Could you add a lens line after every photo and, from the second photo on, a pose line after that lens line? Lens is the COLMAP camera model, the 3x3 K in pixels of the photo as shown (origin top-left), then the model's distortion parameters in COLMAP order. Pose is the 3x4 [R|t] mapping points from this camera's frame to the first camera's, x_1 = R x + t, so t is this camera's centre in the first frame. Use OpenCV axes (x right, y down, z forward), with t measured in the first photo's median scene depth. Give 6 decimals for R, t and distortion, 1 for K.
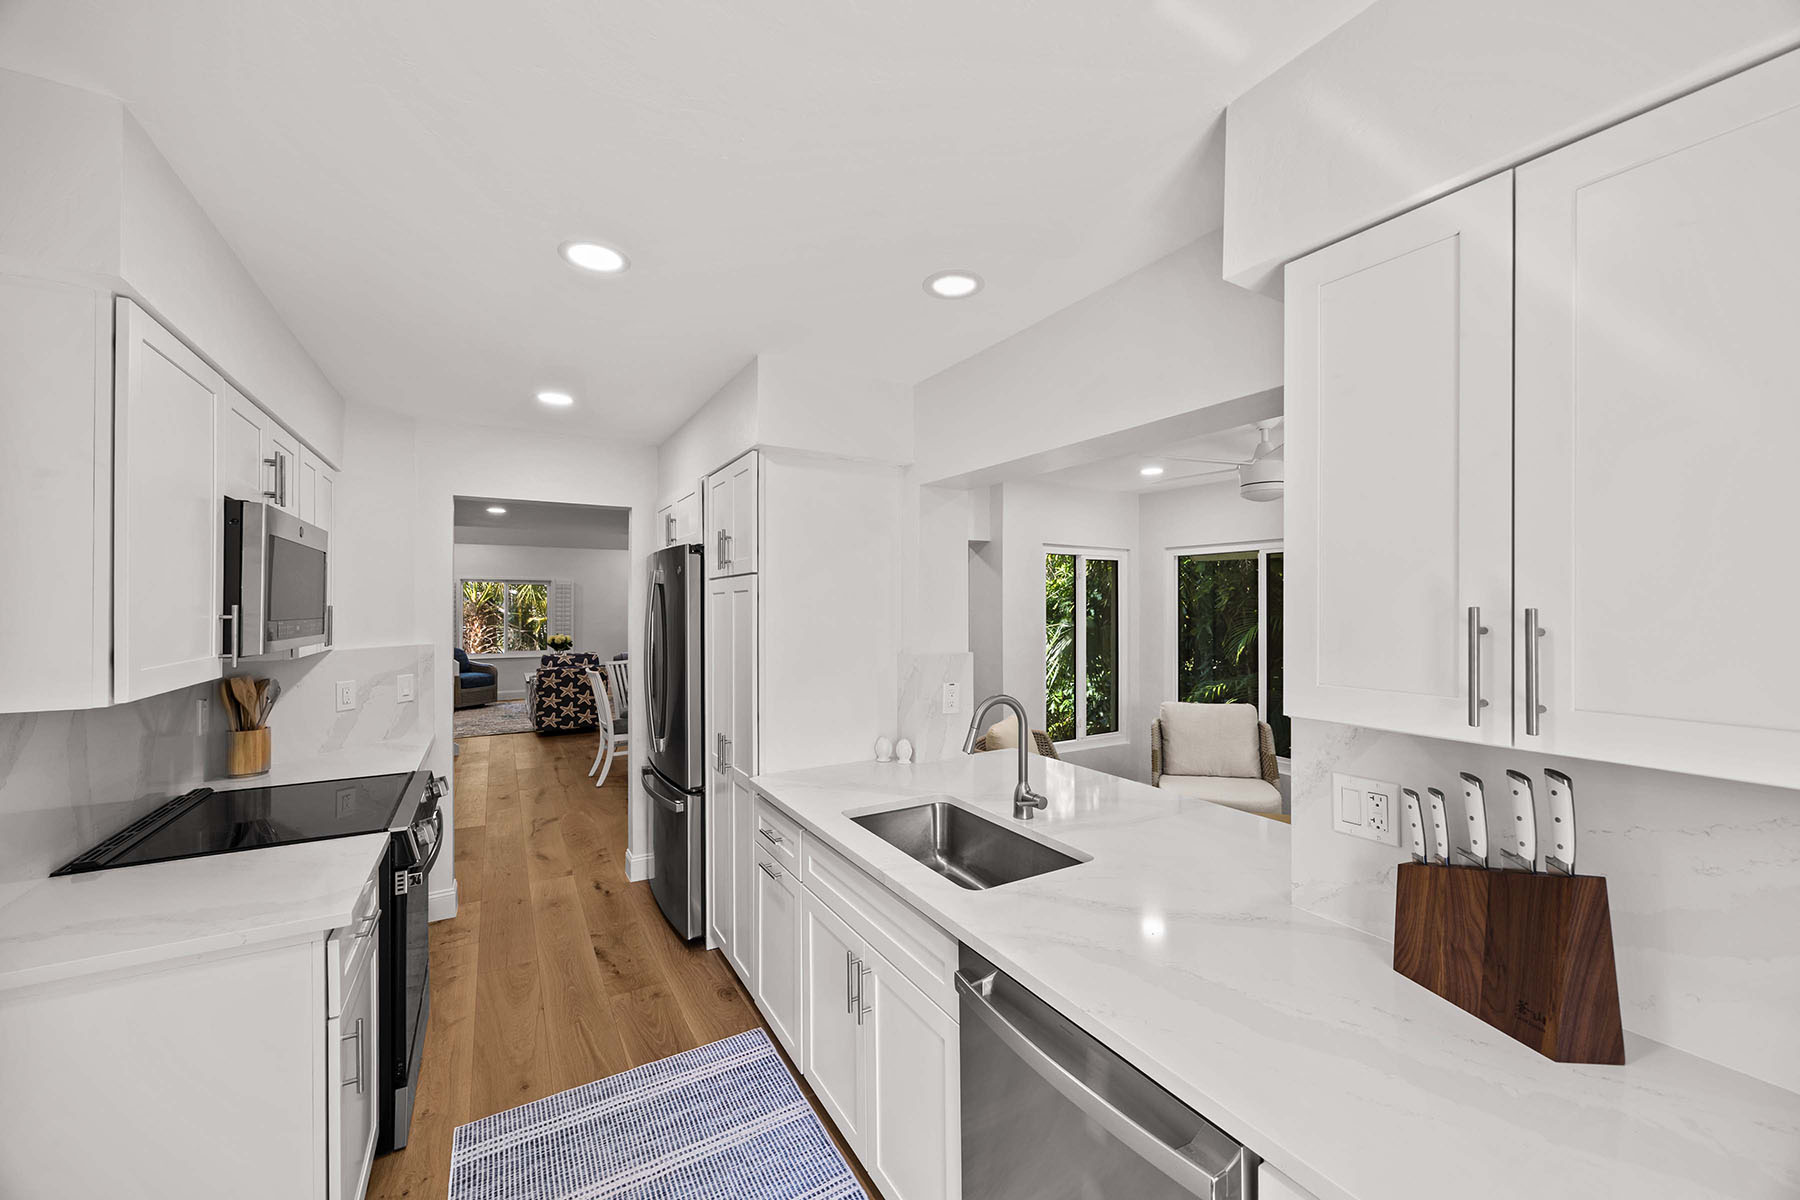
lens RADIAL K [[687.7, 0, 903.6], [0, 687.7, 602.3], [0, 0, 1]] dist [-0.009074, 0.000064]
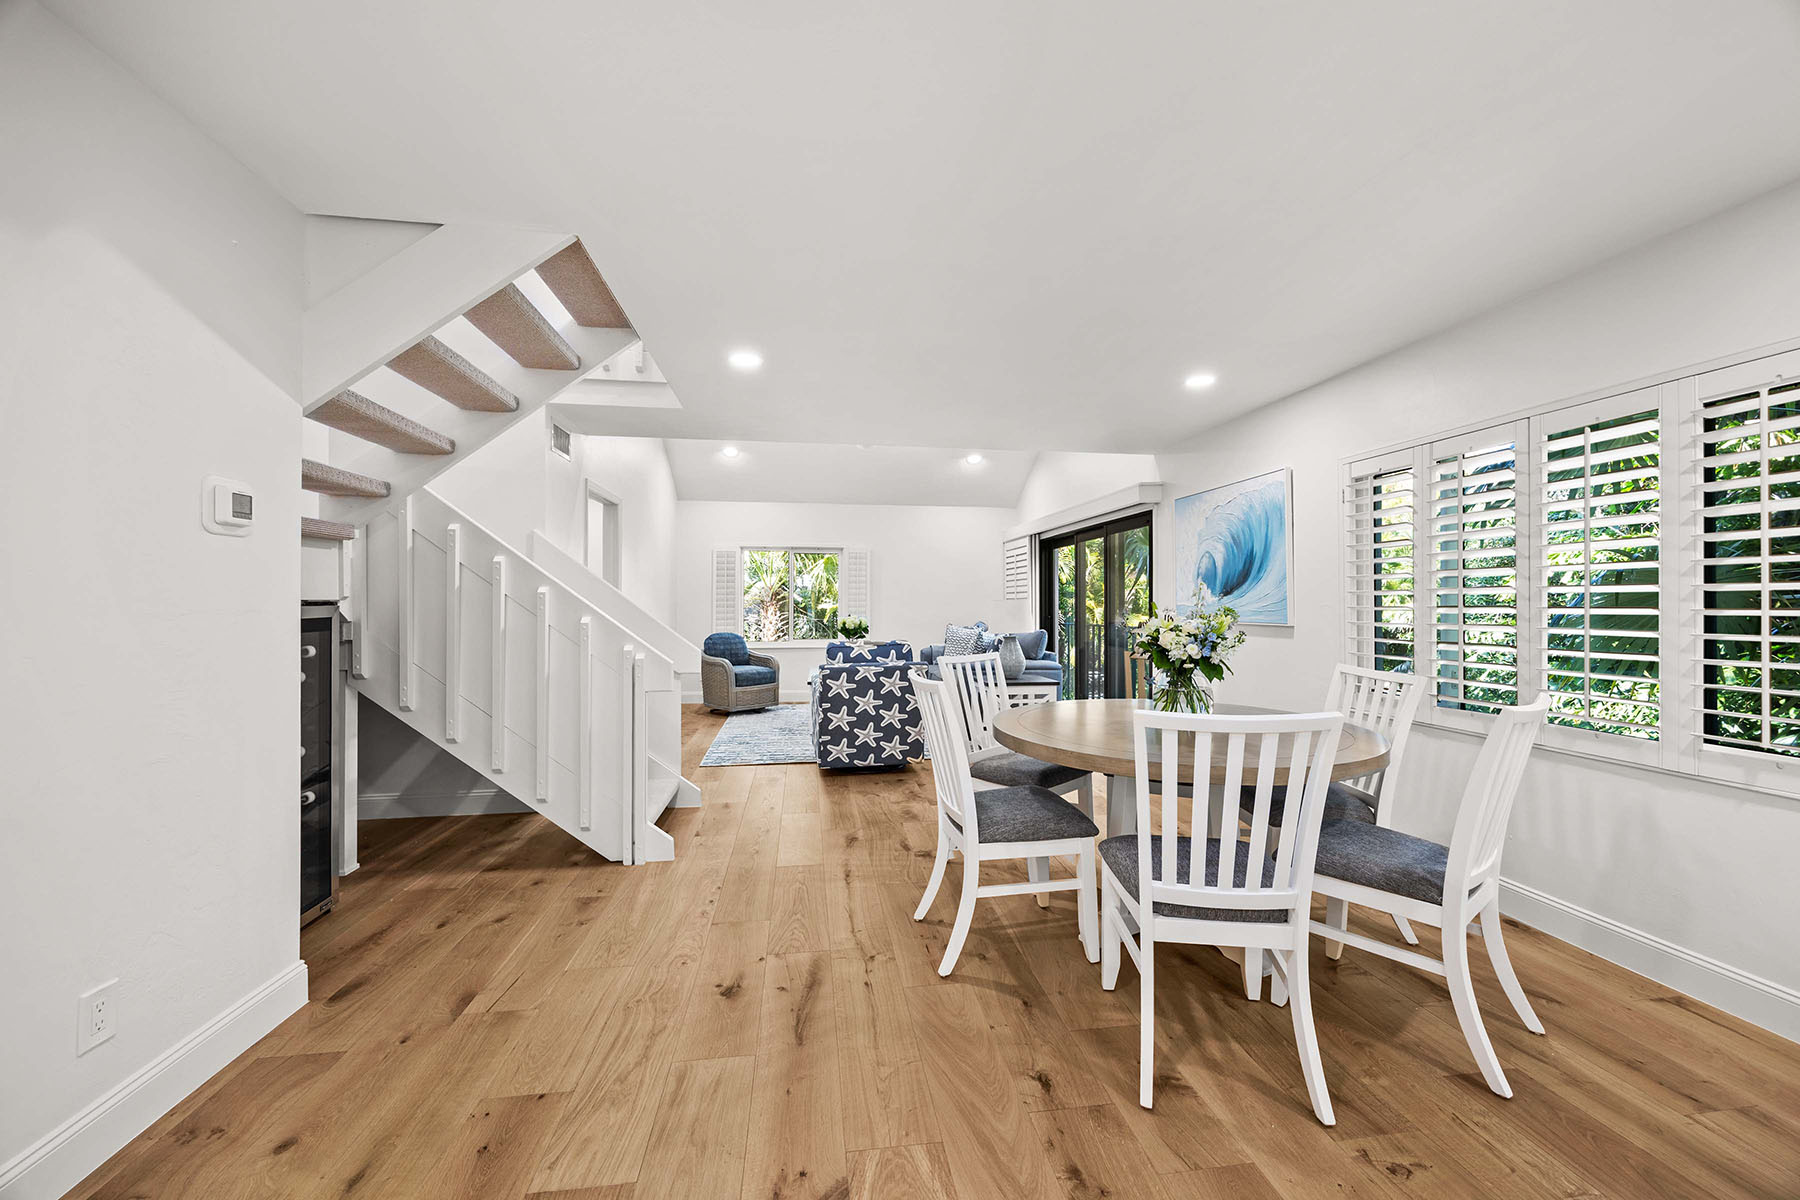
lens RADIAL K [[681.9, 0, 905.9], [0, 681.9, 598.2], [0, 0, 1]] dist [-0.002711, 0.000414]
pose [[0.926602, -0.003021, -0.376031, -0.317524], [0.001219, 0.999987, -0.005029, 0.054883], [0.376041, 0.004201, 0.926594, 0.629016]]
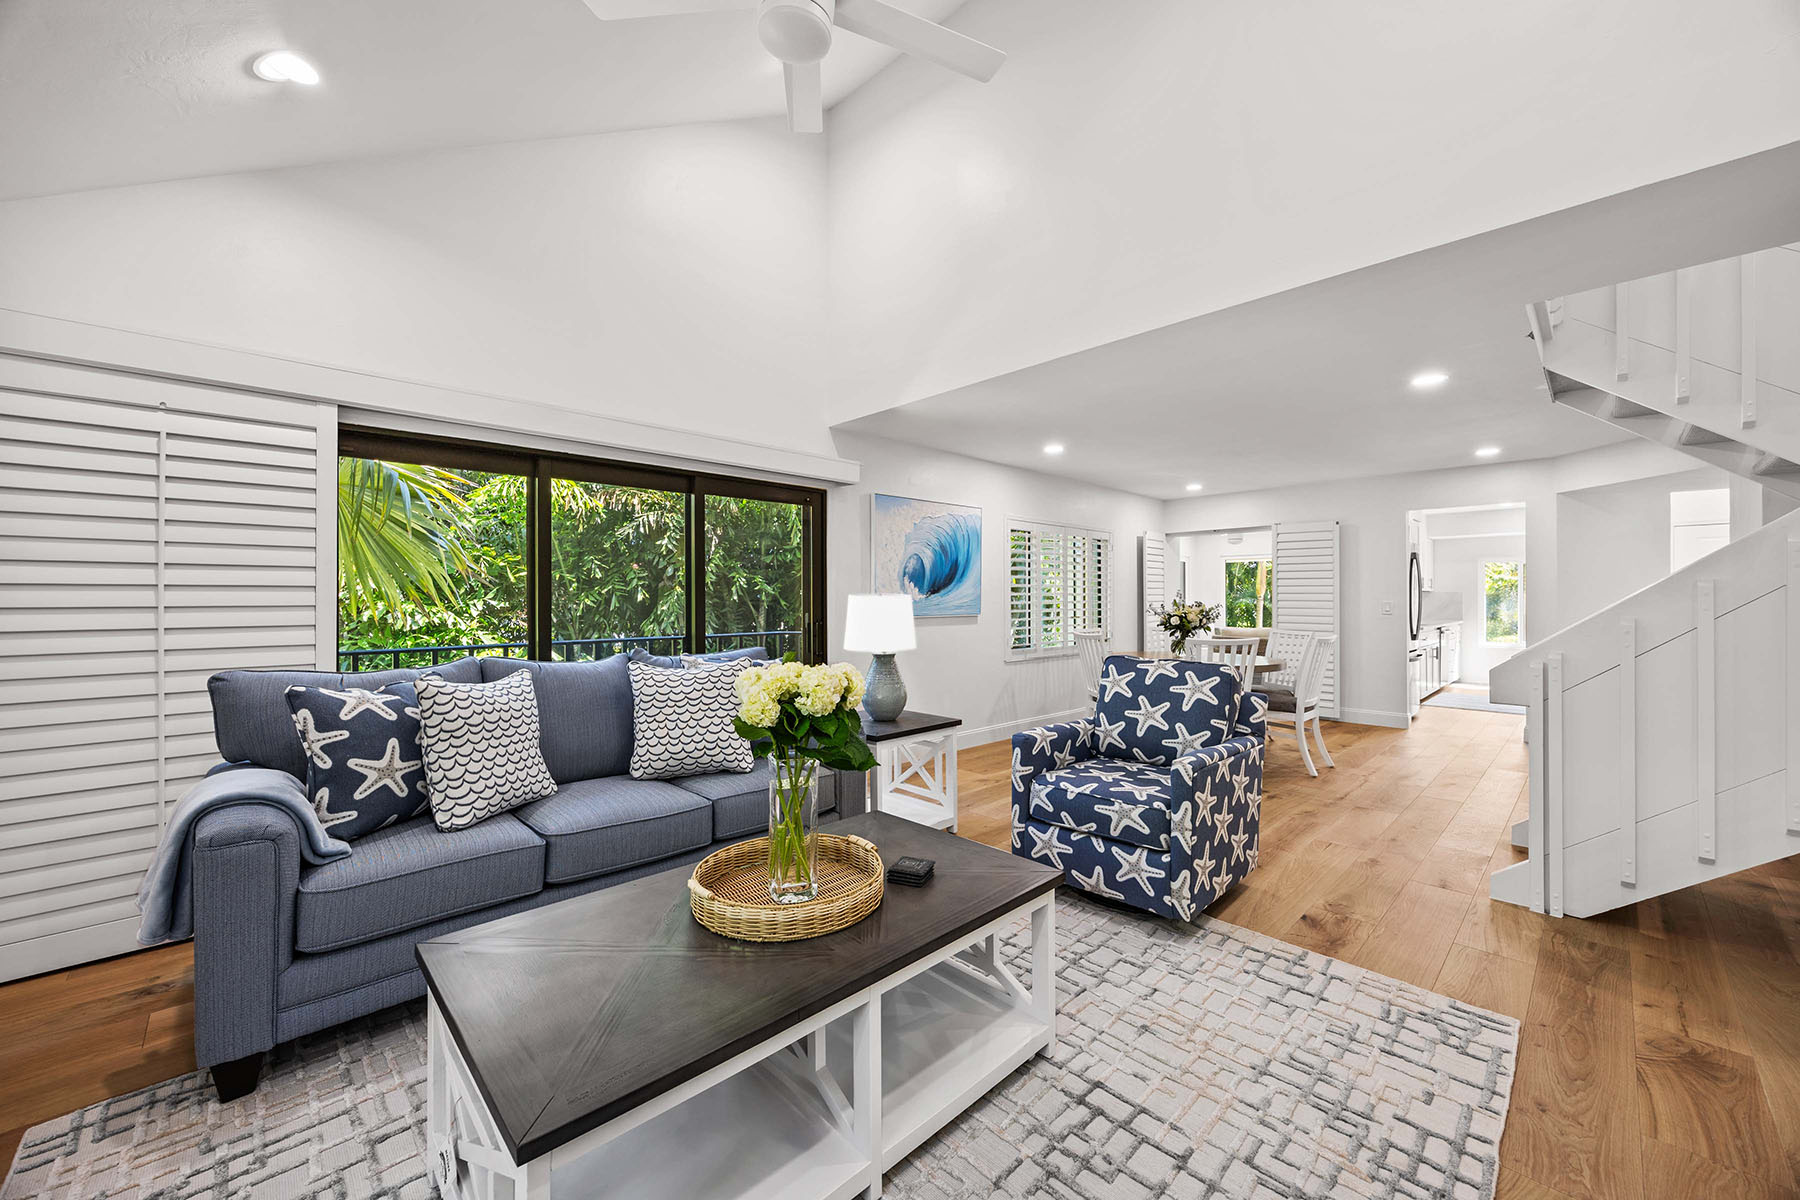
lens RADIAL K [[685.3, 0, 903.3], [0, 685.3, 598.1], [0, 0, 1]] dist [-0.001272, -0.000361]
pose [[-0.234031, -0.000234, 0.972229, -1.162695], [-0.003174, 0.999995, -0.000523, 0.055517], [-0.972224, -0.003208, -0.234030, 1.733210]]
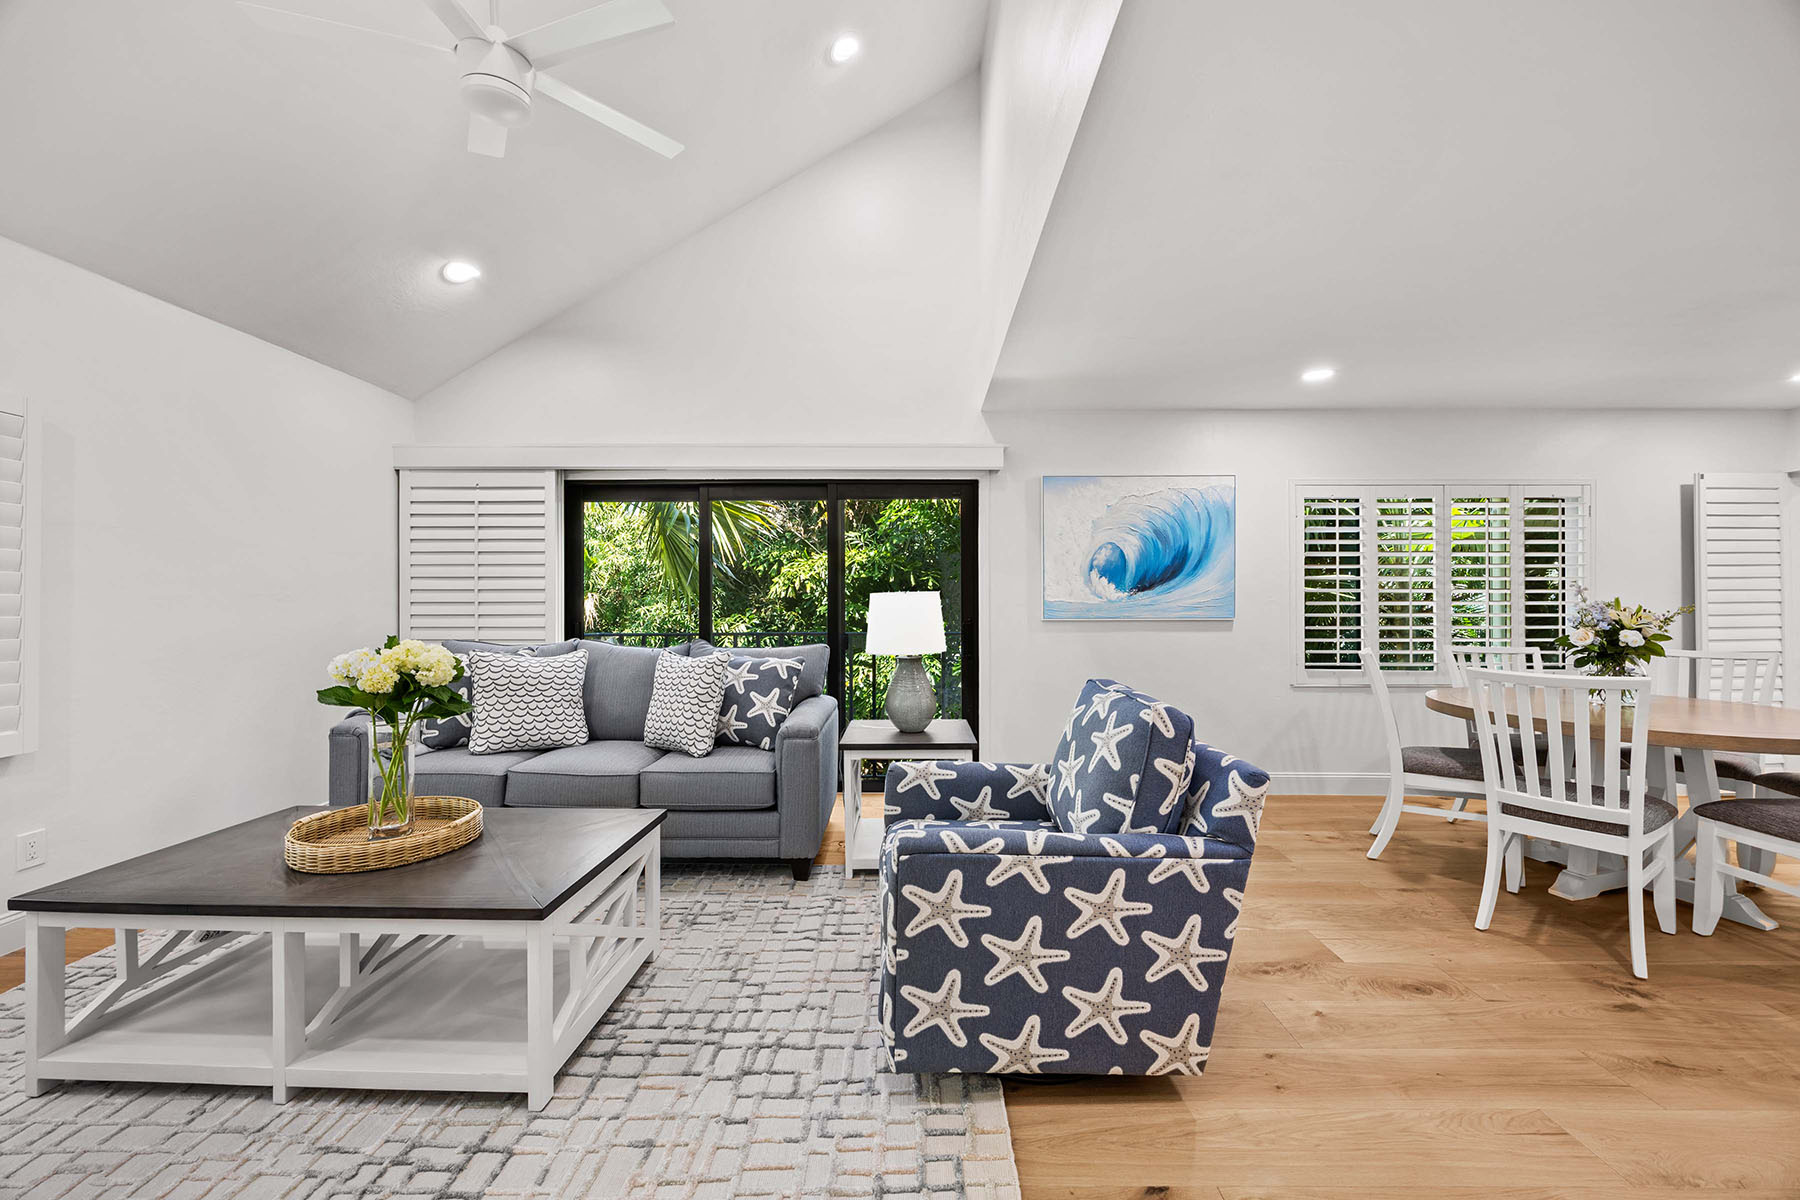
lens RADIAL K [[685.3, 0, 903.3], [0, 685.3, 598.1], [0, 0, 1]] dist [-0.001272, -0.000361]
pose [[0.518590, 0.000405, 0.855023, -1.036308], [-0.002025, 0.999998, 0.000755, 0.056328], [-0.855021, -0.002123, 0.518589, 1.314420]]
